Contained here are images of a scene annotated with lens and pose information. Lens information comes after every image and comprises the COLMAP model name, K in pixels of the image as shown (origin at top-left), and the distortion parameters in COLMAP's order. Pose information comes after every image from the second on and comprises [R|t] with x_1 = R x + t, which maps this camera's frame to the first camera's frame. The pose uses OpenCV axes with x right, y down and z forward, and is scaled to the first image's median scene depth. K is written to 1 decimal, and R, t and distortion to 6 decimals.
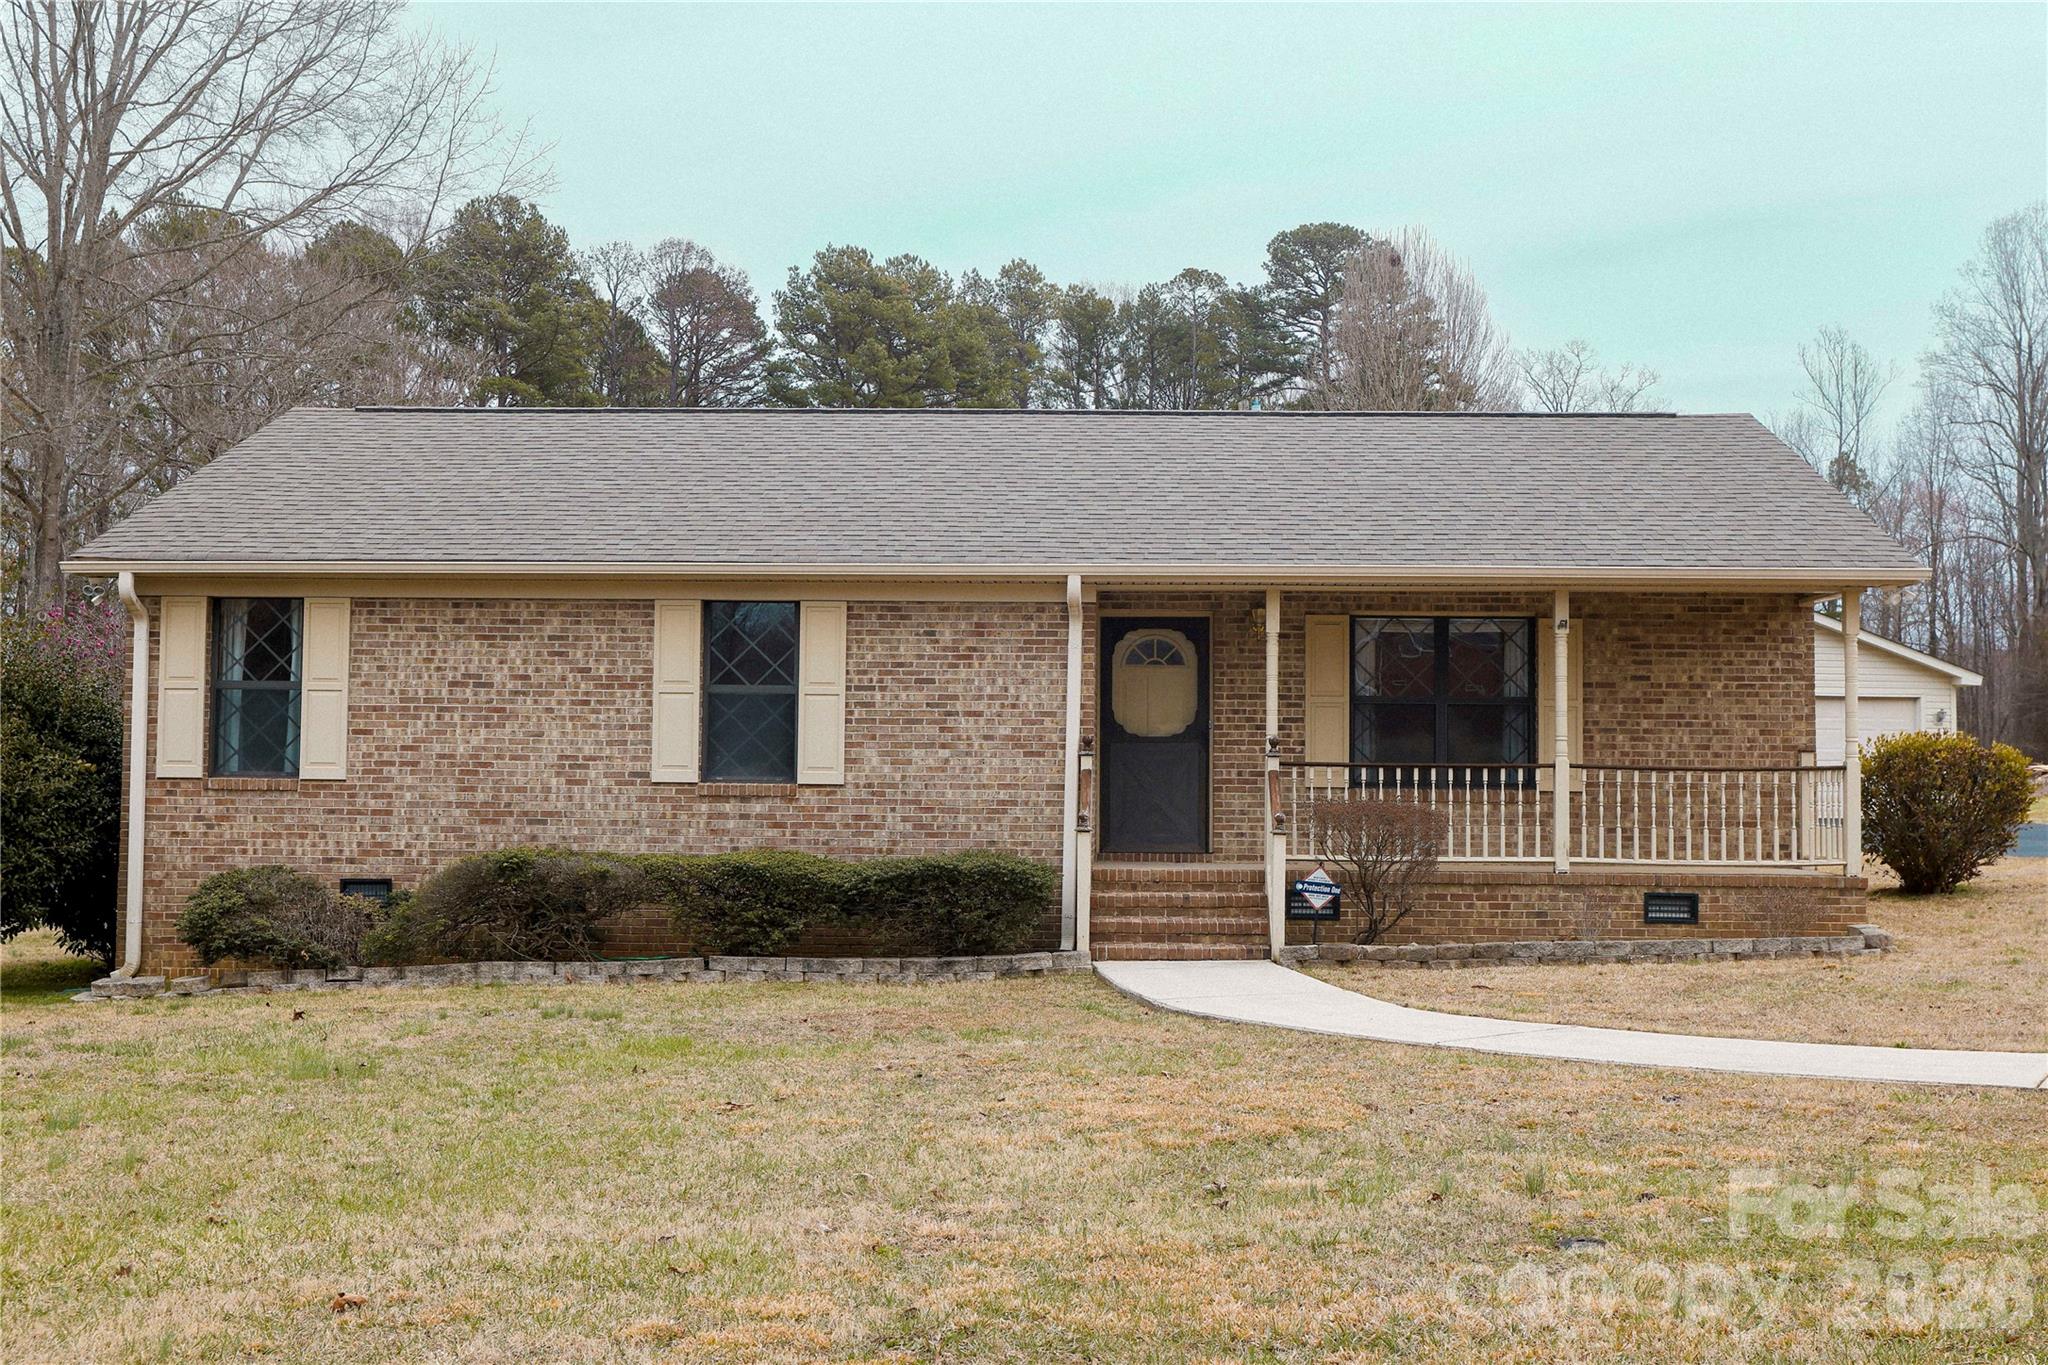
lens RADIAL K [[2175.3, 0, 1024.0], [0, 2175.3, 682.5], [0, 0, 1]] dist [0.007950, 0.002282]
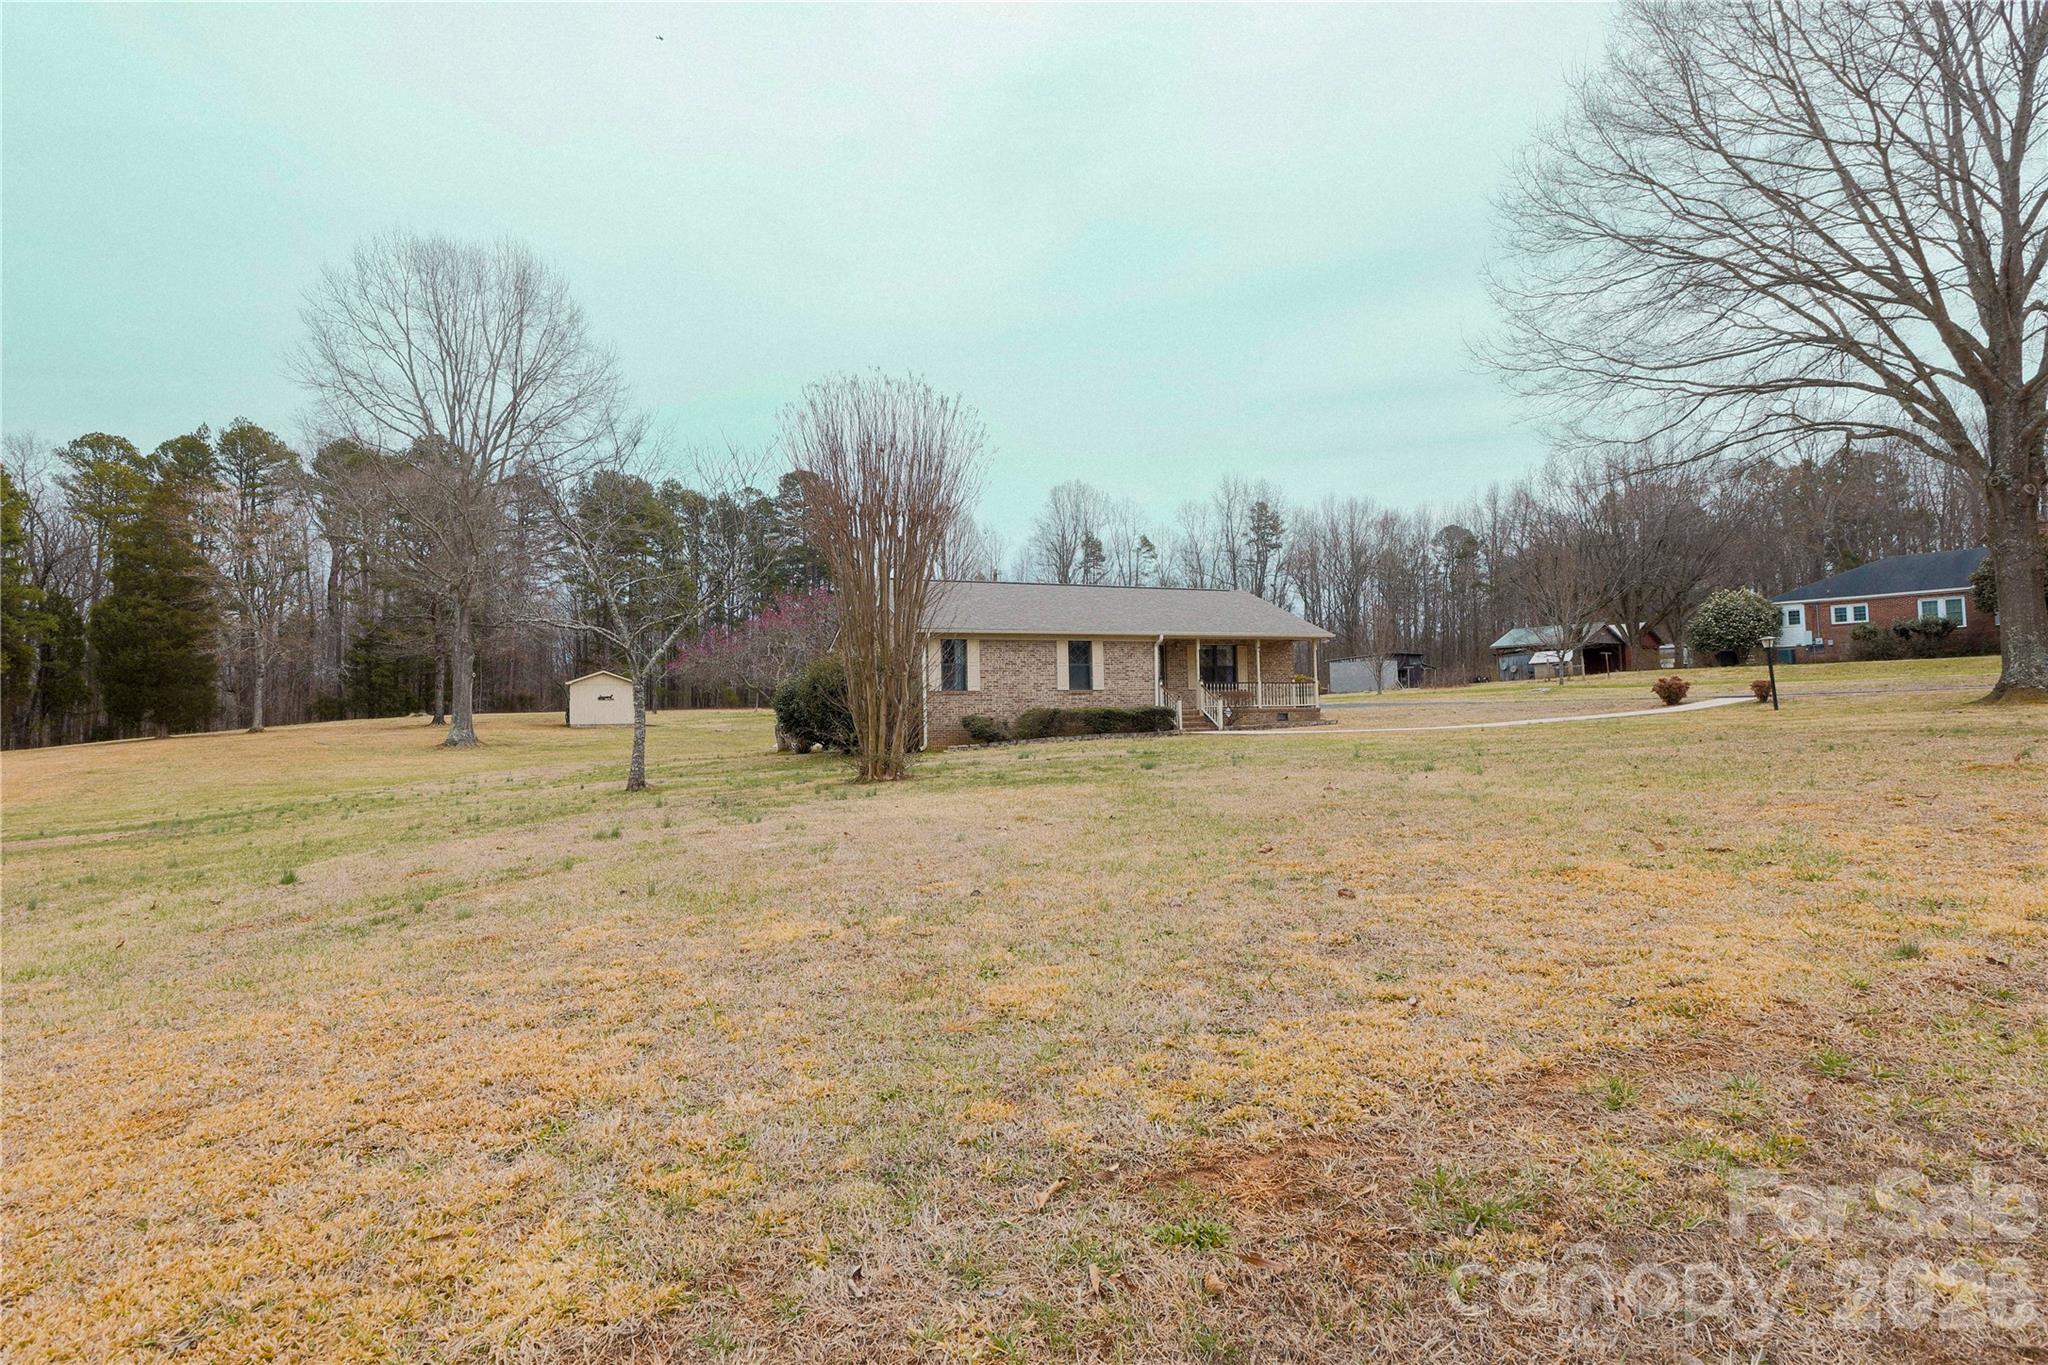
lens RADIAL K [[966.0, 0, 1024.0], [0, 966.0, 682.5], [0, 0, 1]] dist [0.001367, -0.000077]
pose [[0.896644, -0.015216, 0.442491, -0.940669], [0.007362, 0.999784, 0.019461, 0.000632], [-0.442691, -0.014192, 0.896562, -0.436728]]
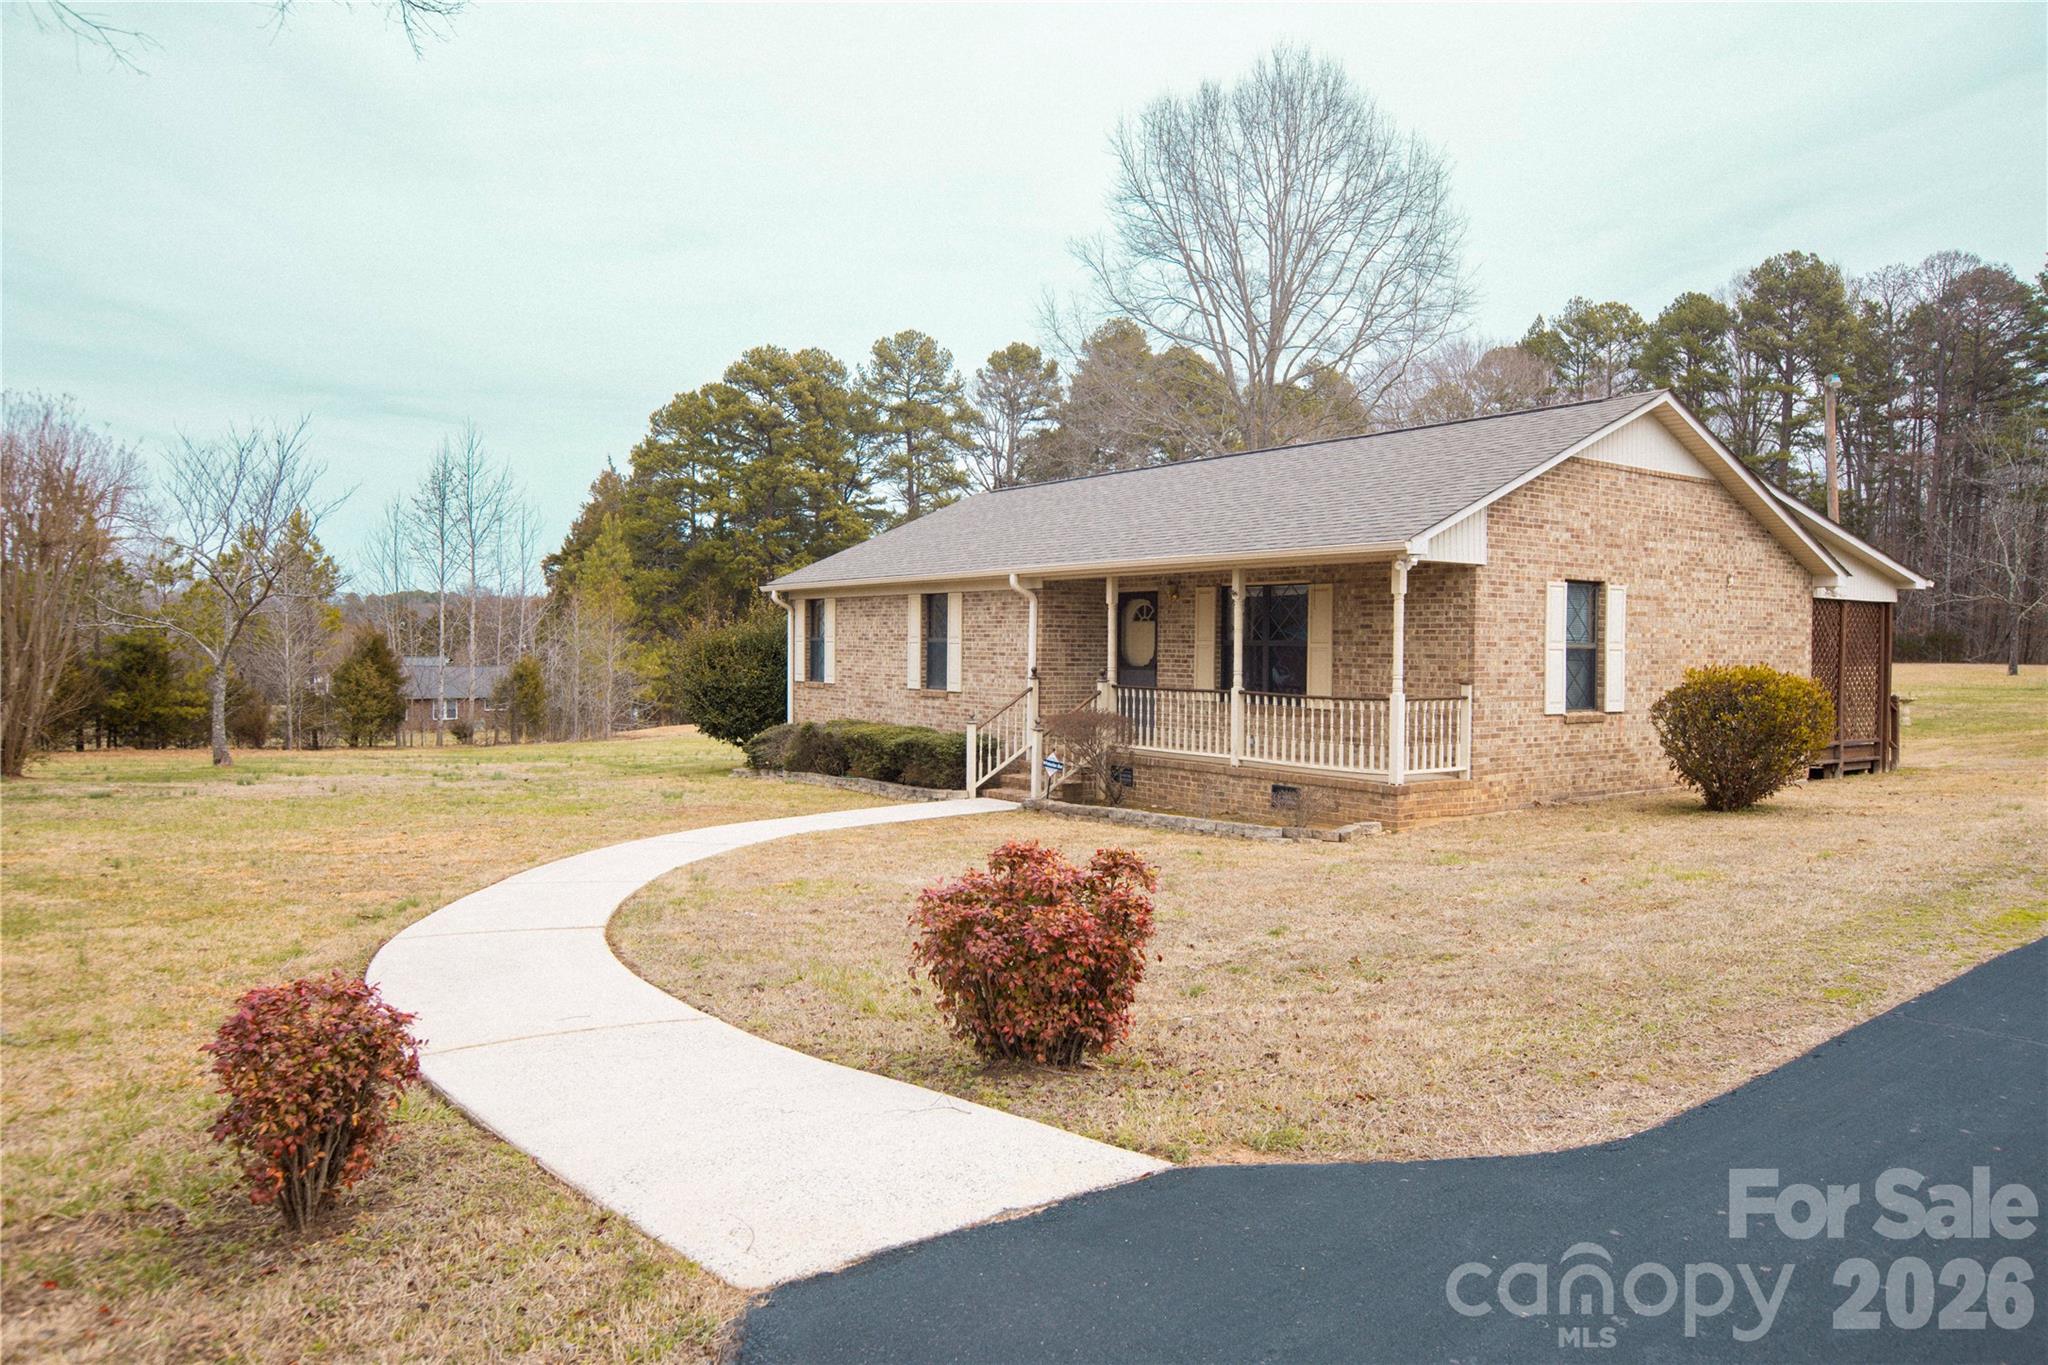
lens RADIAL K [[1343.1, 0, 1024.0], [0, 1343.1, 682.5], [0, 0, 1]] dist [0.002427, 0.004294]
pose [[0.611735, 0.019907, -0.790812, 0.843447], [0.030212, 0.998366, 0.048502, -0.014656], [0.790485, -0.053562, 0.610134, 0.345174]]
